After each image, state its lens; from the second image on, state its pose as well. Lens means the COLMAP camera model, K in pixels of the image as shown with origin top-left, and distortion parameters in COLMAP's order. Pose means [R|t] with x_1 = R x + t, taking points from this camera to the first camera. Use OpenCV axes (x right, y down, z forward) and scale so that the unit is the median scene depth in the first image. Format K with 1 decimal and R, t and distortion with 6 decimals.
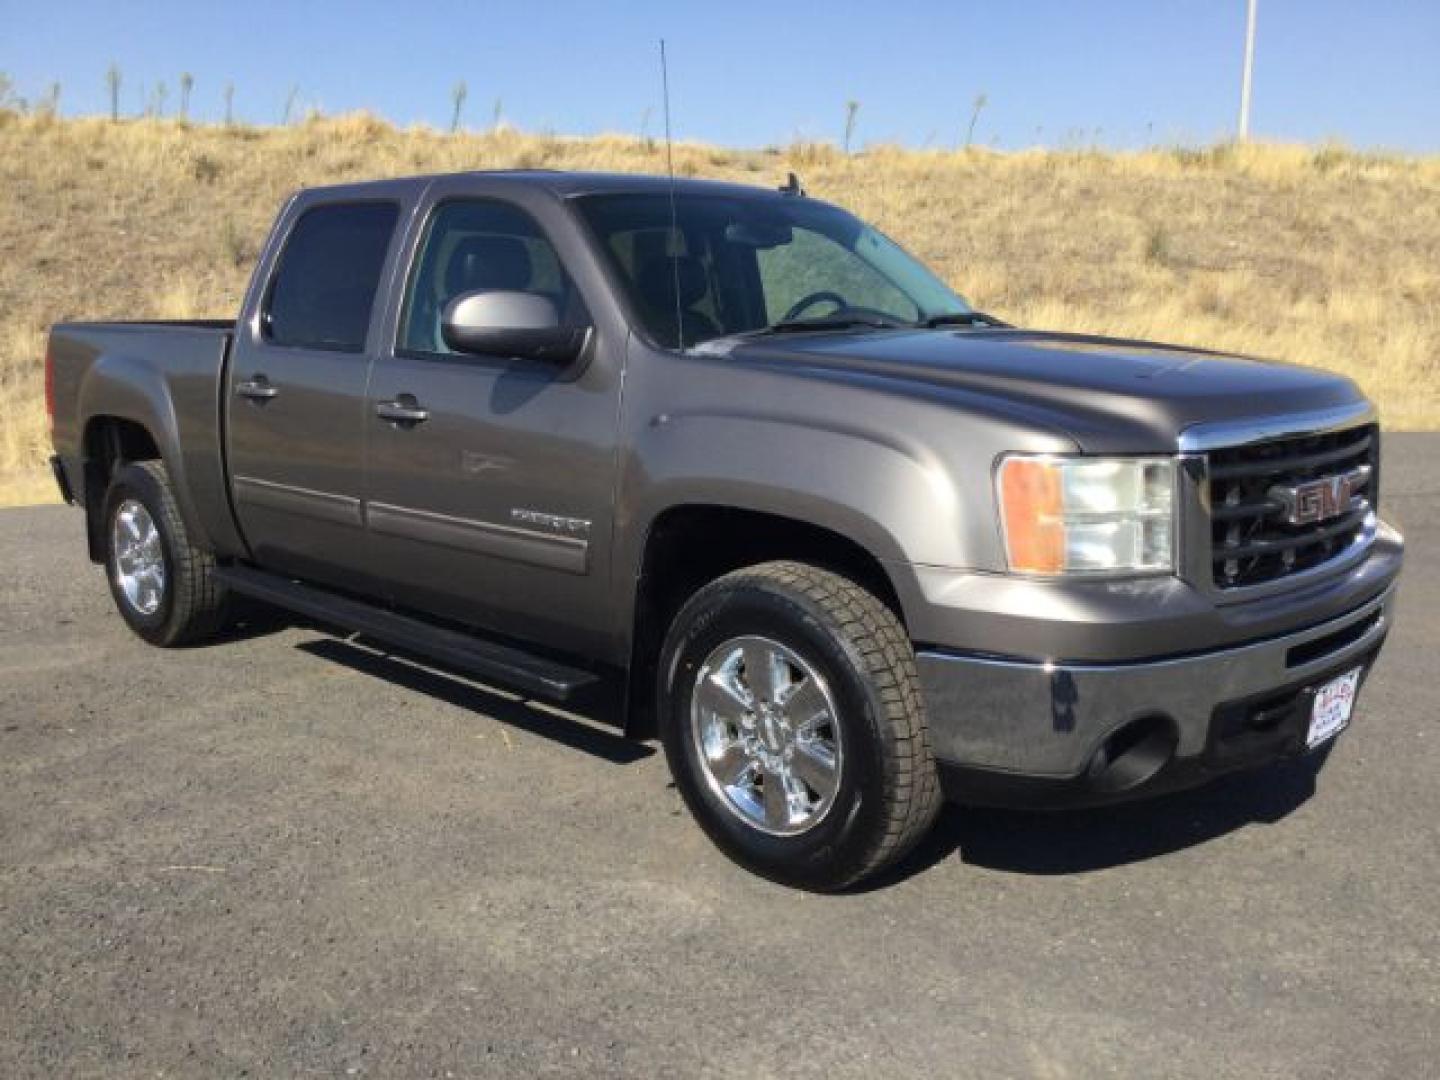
lens RADIAL K [[1332.4, 0, 743.0], [0, 1332.4, 537.6], [0, 0, 1]] dist [-0.000341, 0.000000]
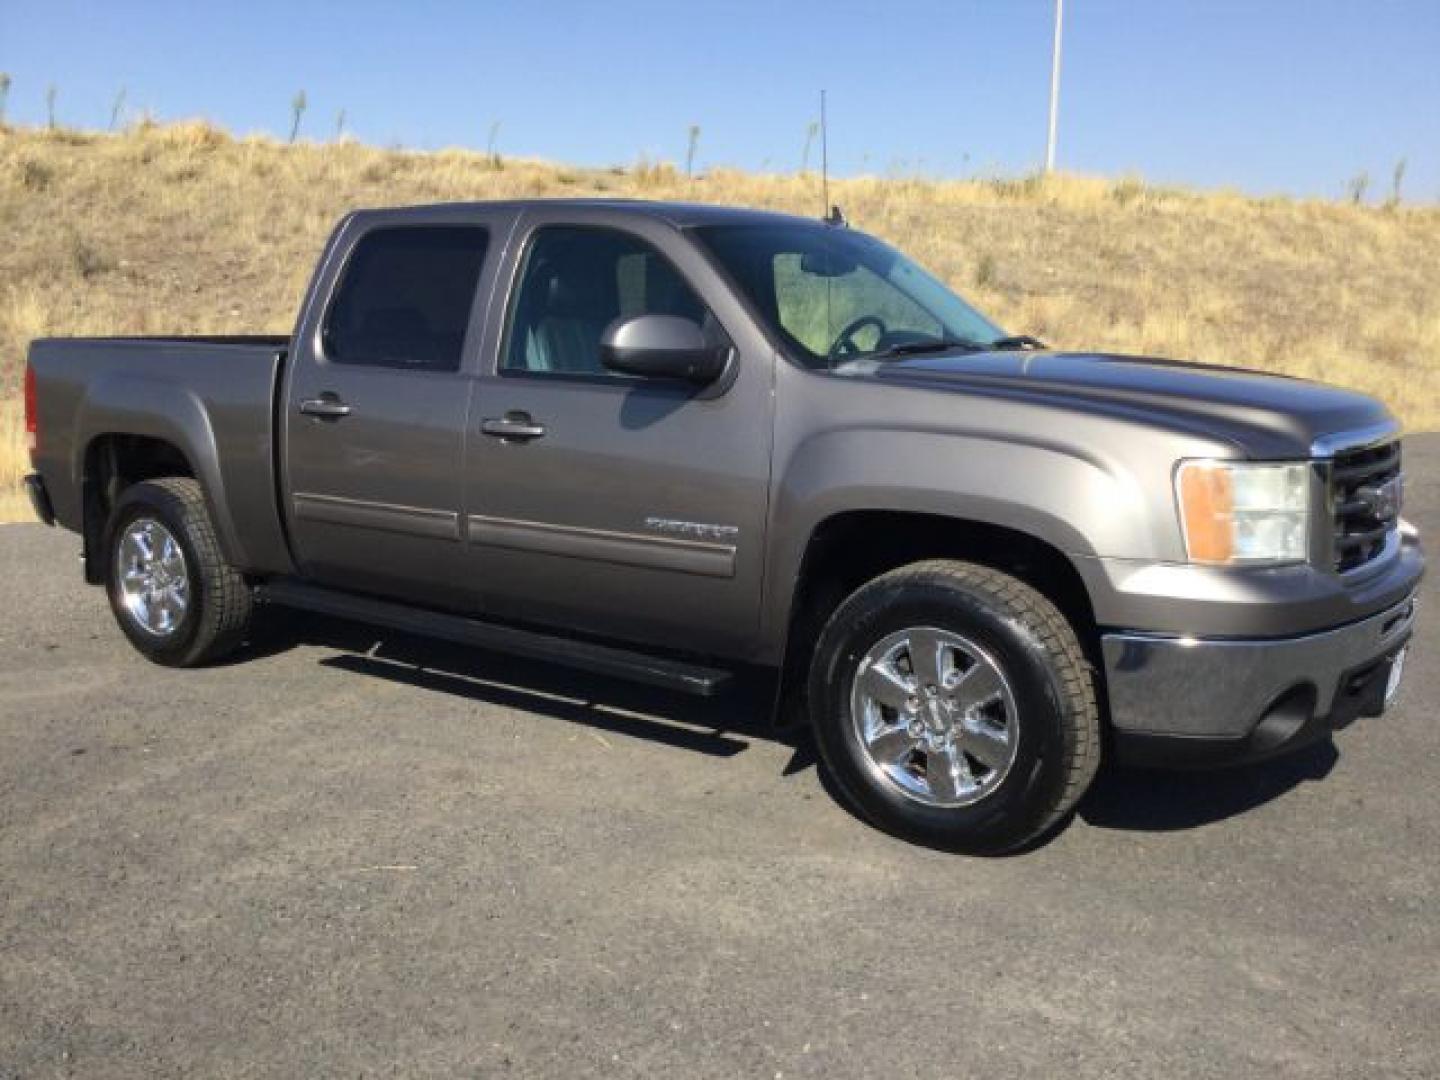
lens RADIAL K [[1332.4, 0, 743.0], [0, 1332.4, 539.9], [0, 0, 1]] dist [-0.000341, 0.000000]
pose [[0.986575, -0.017212, 0.162401, -0.211530], [0.018921, 0.999781, -0.008984, 0.005246], [-0.162211, 0.011937, 0.986684, -0.048079]]
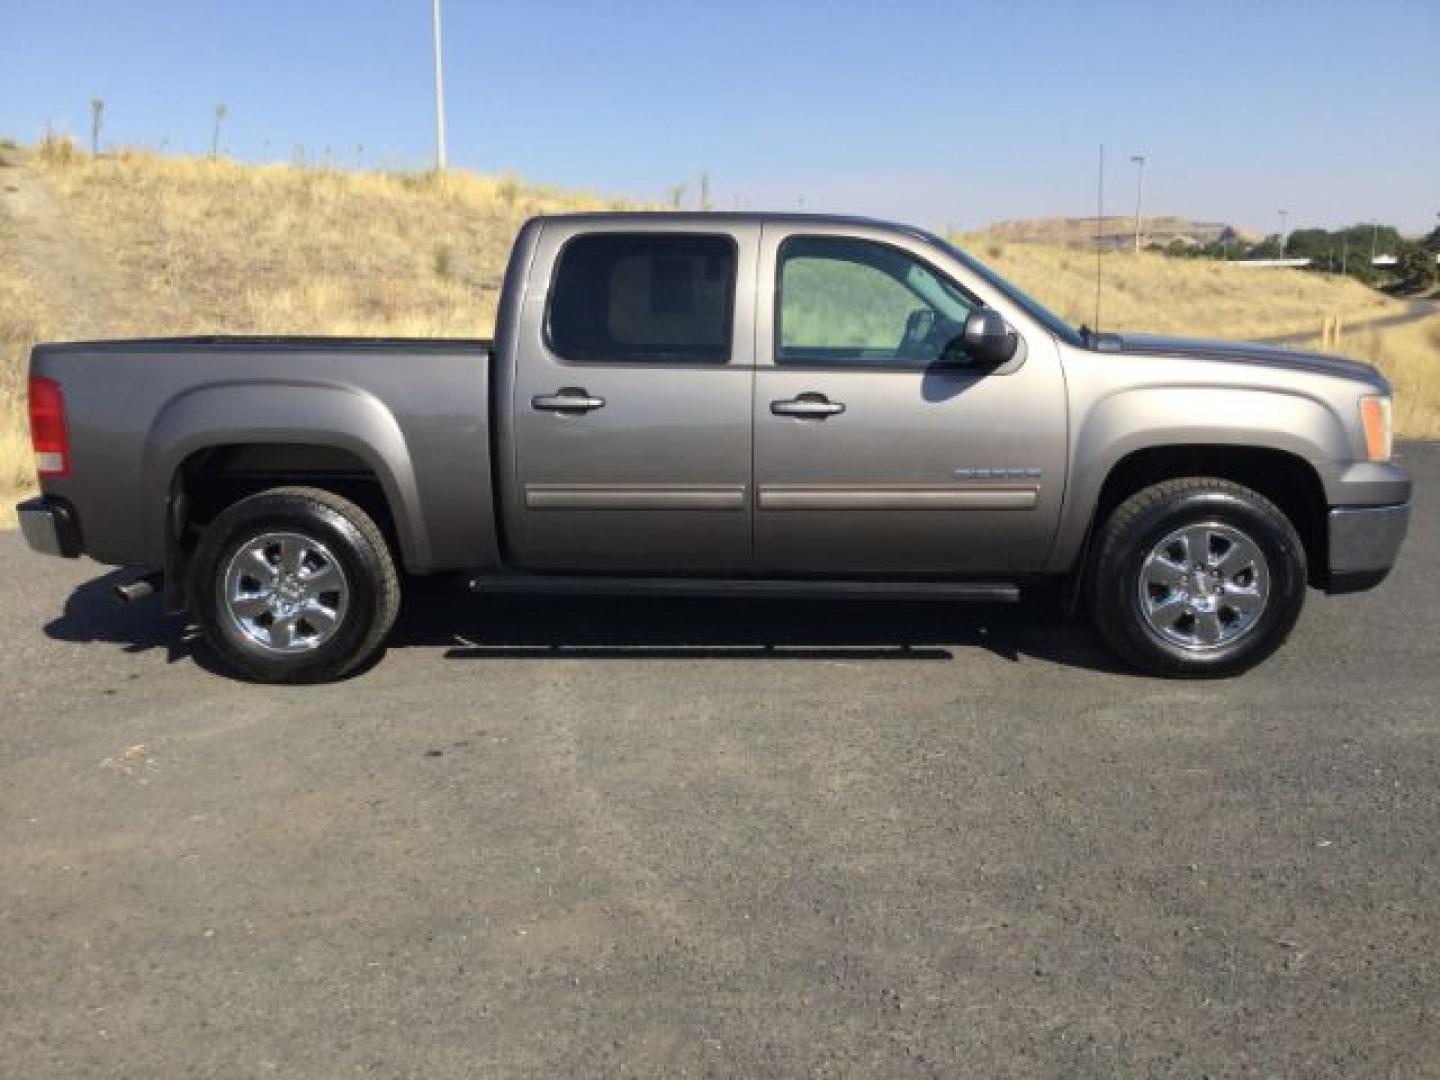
lens RADIAL K [[1332.4, 0, 727.1], [0, 1332.4, 548.2], [0, 0, 1]] dist [-0.000341, 0.000000]
pose [[0.749564, -0.118607, 0.651219, -0.965396], [0.119155, 0.991922, 0.043510, -0.023267], [-0.651119, 0.044982, 0.757641, 0.104700]]
